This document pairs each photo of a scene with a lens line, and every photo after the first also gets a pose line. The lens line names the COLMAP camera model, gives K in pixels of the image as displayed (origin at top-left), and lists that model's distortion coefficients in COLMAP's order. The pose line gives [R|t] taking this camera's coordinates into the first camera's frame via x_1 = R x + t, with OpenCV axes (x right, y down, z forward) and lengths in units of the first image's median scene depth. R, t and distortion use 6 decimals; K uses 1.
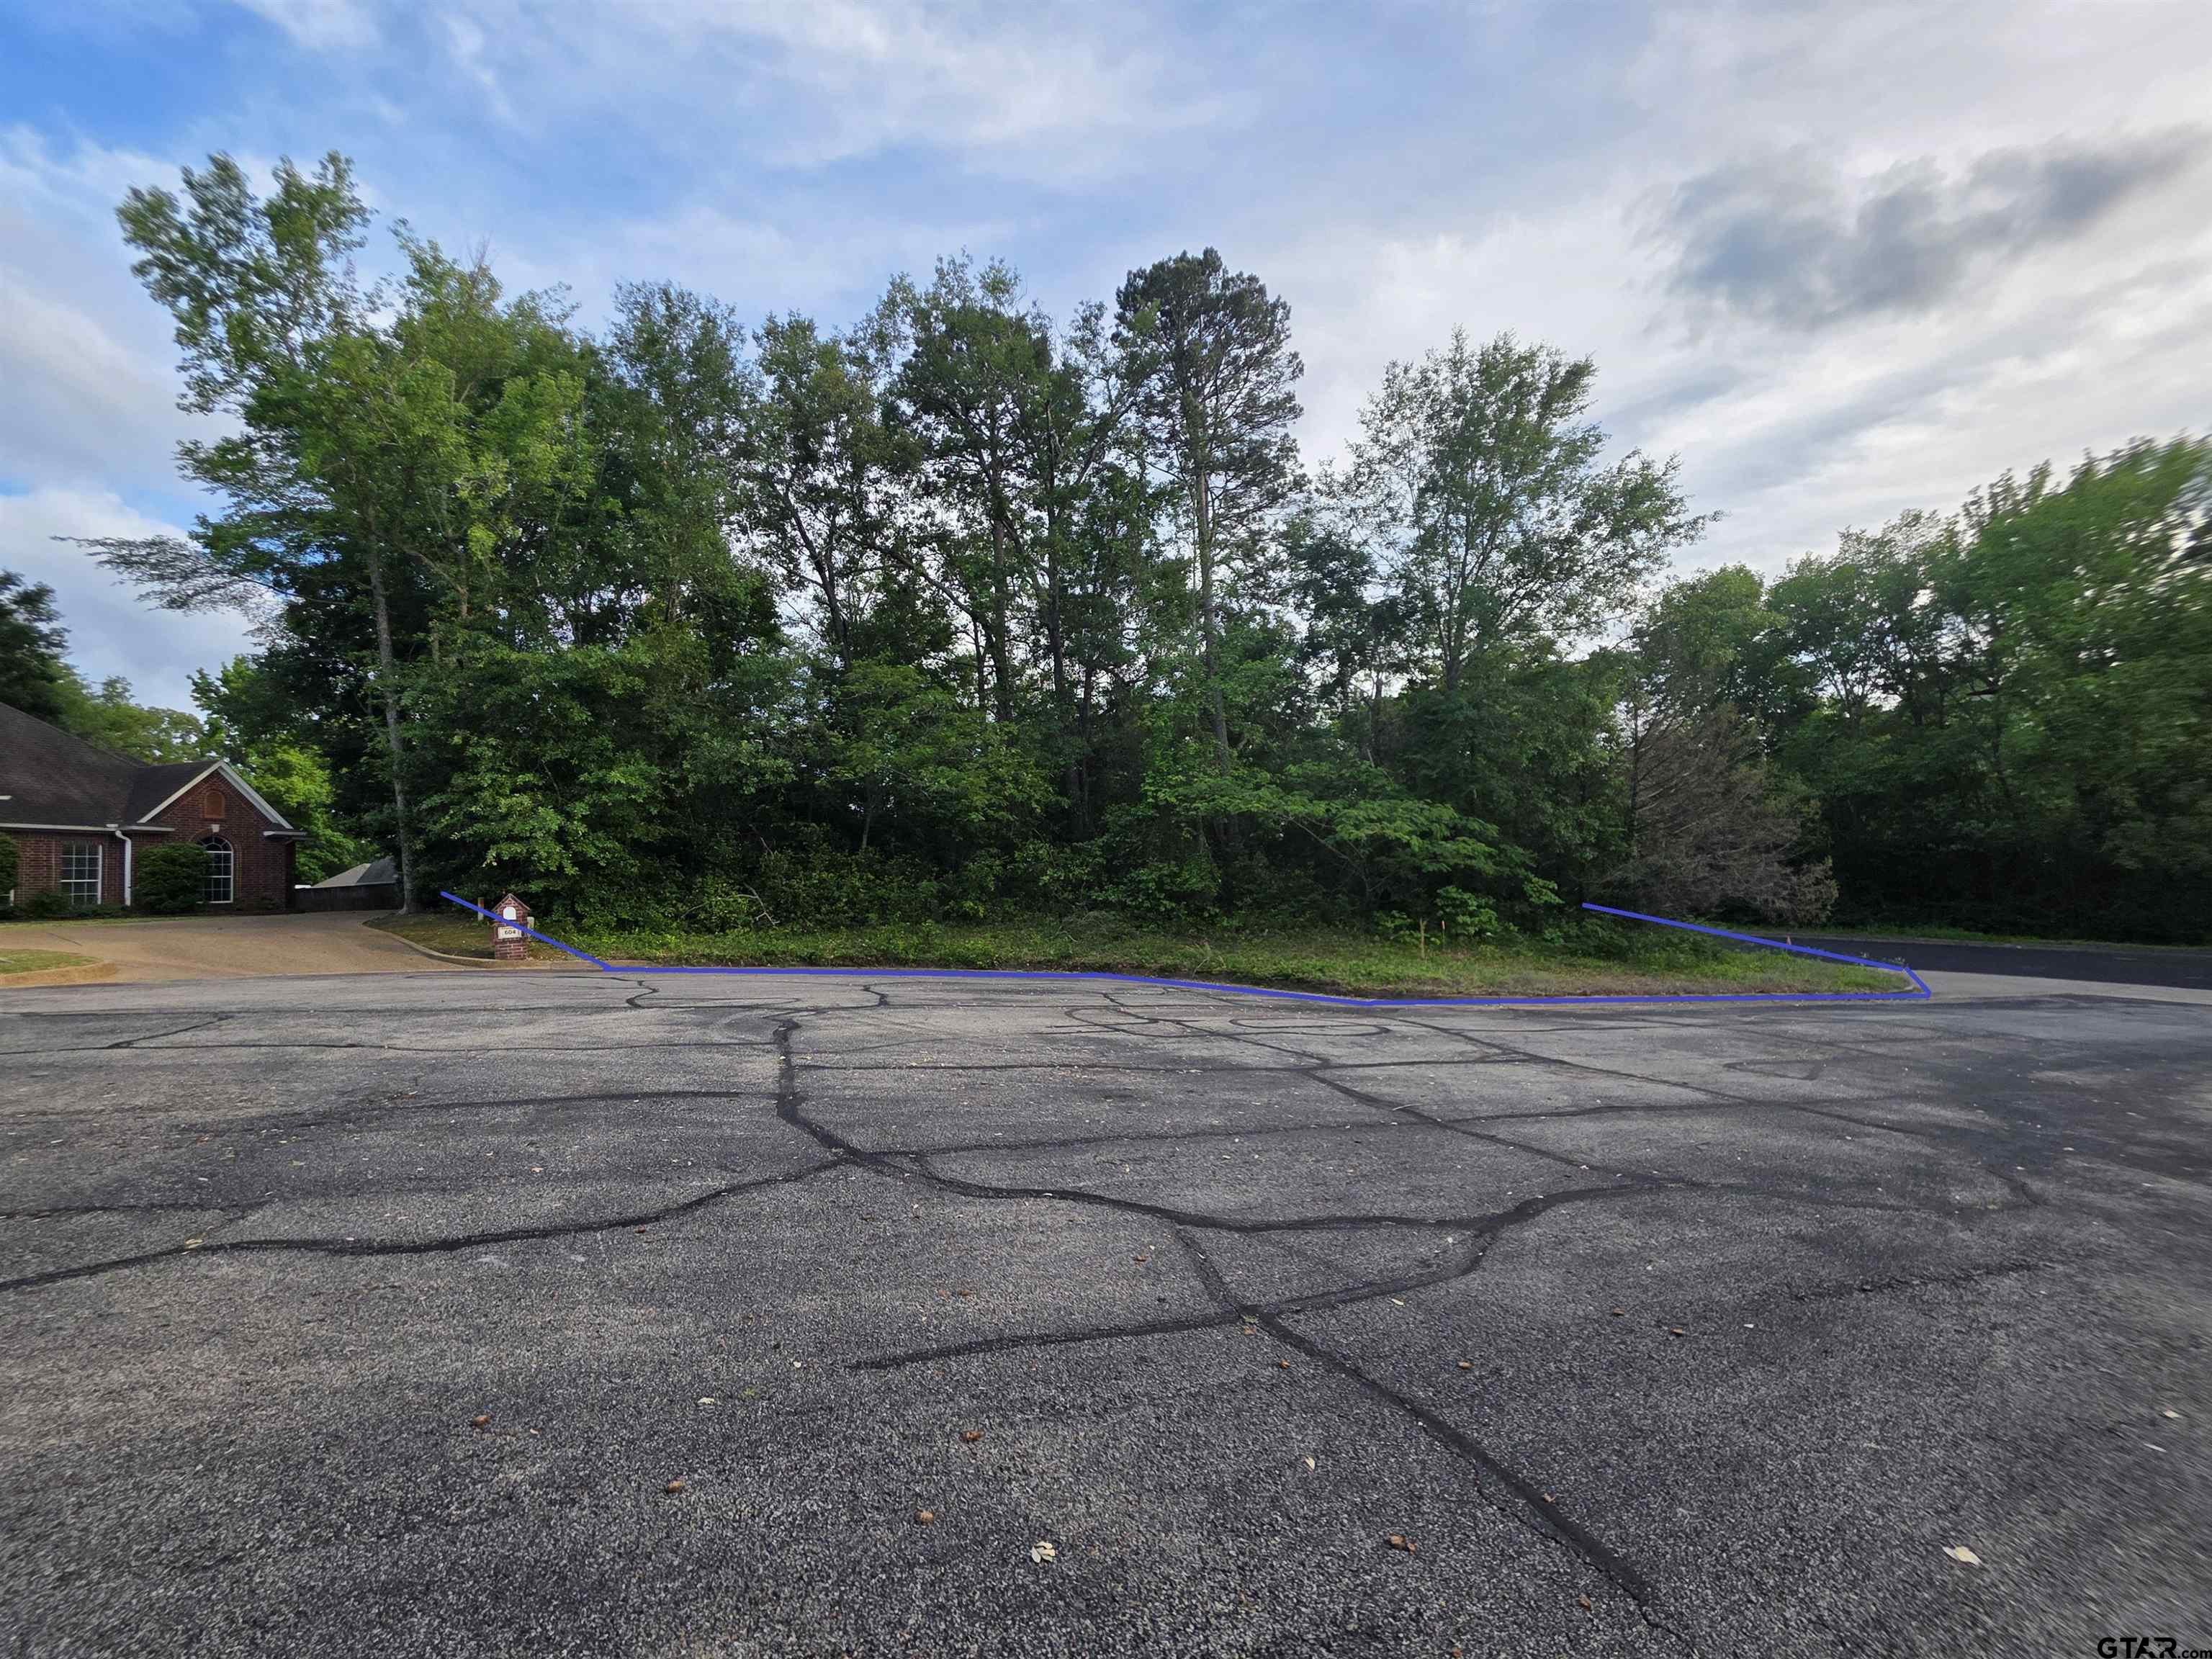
lens RADIAL K [[887.4, 0, 1105.5], [0, 887.4, 817.7], [0, 0, 1]] dist [-0.000563, 0.000173]
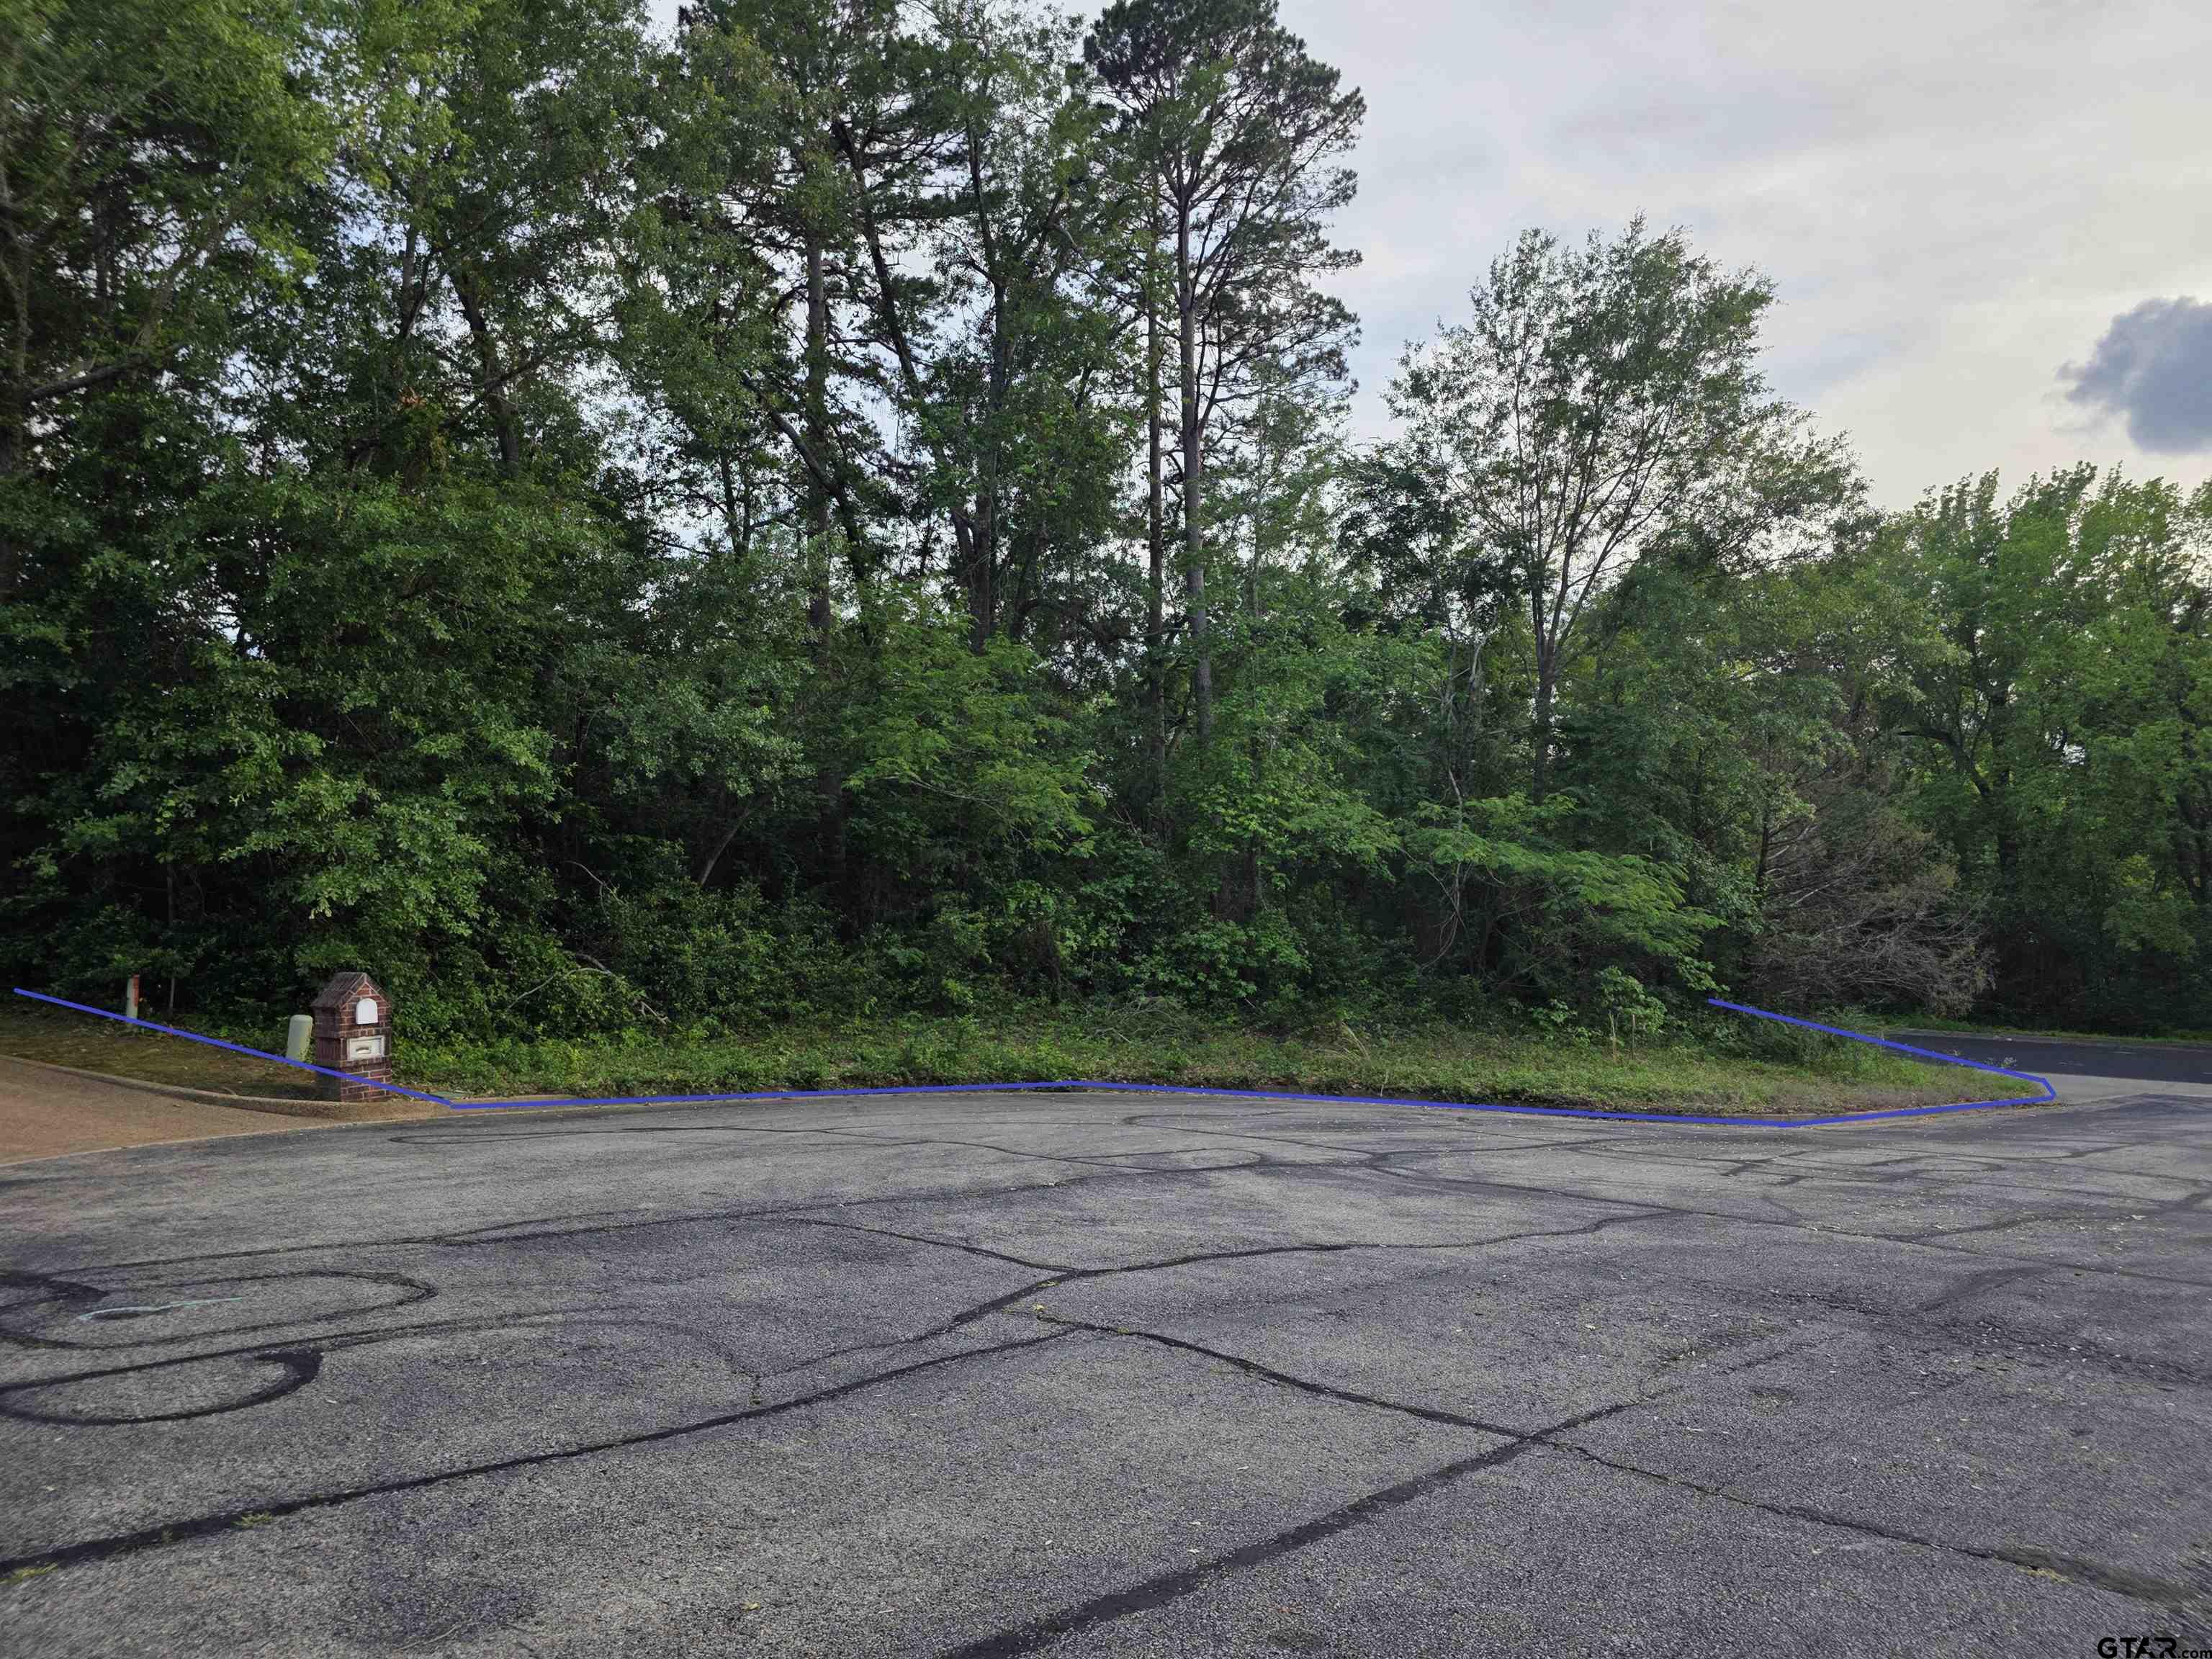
lens RADIAL K [[1474.0, 0, 1114.9], [0, 1474.0, 845.0], [0, 0, 1]] dist [0.070826, -0.072667]
pose [[0.912885, 0.043615, 0.405879, -0.499552], [-0.051507, 0.998636, 0.008536, -0.014799], [-0.404954, -0.028698, 0.913887, 0.023950]]
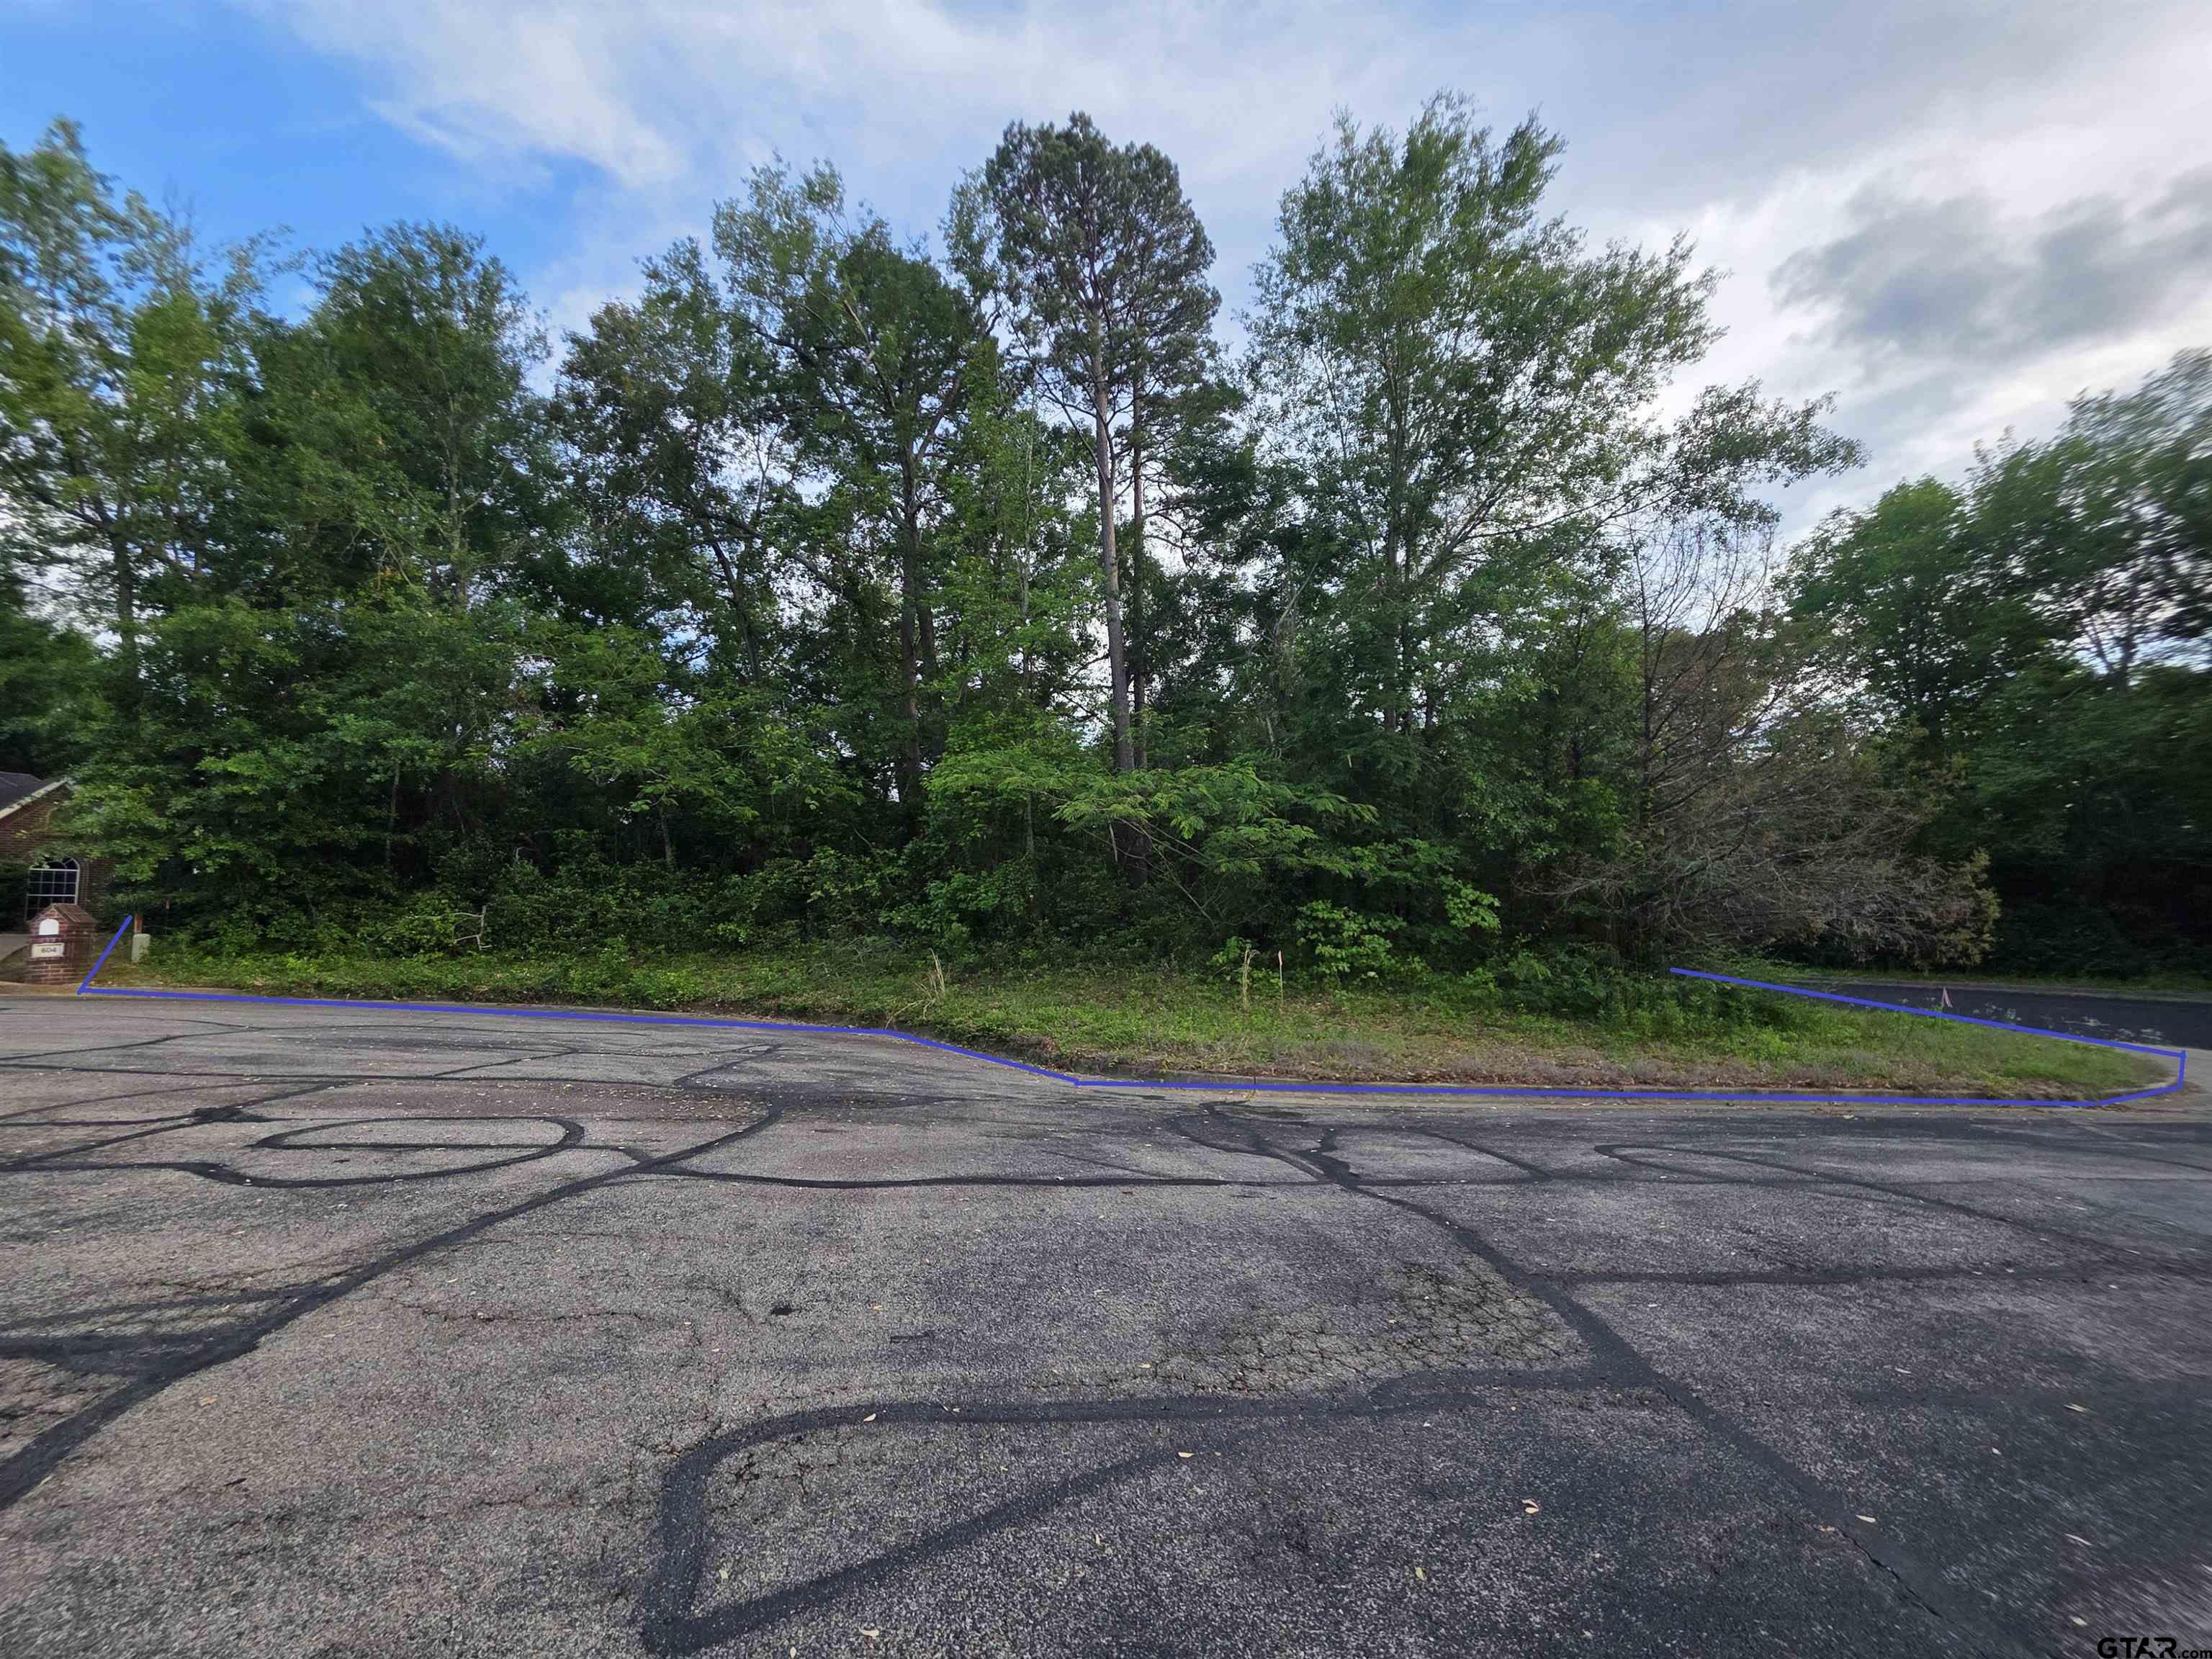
lens RADIAL K [[887.4, 0, 1105.5], [0, 887.4, 817.7], [0, 0, 1]] dist [-0.000563, 0.000173]
pose [[0.980283, -0.018639, -0.196718, 0.354557], [0.009508, 0.998837, -0.047258, 0.043486], [0.197371, 0.044456, 0.979320, 0.304807]]
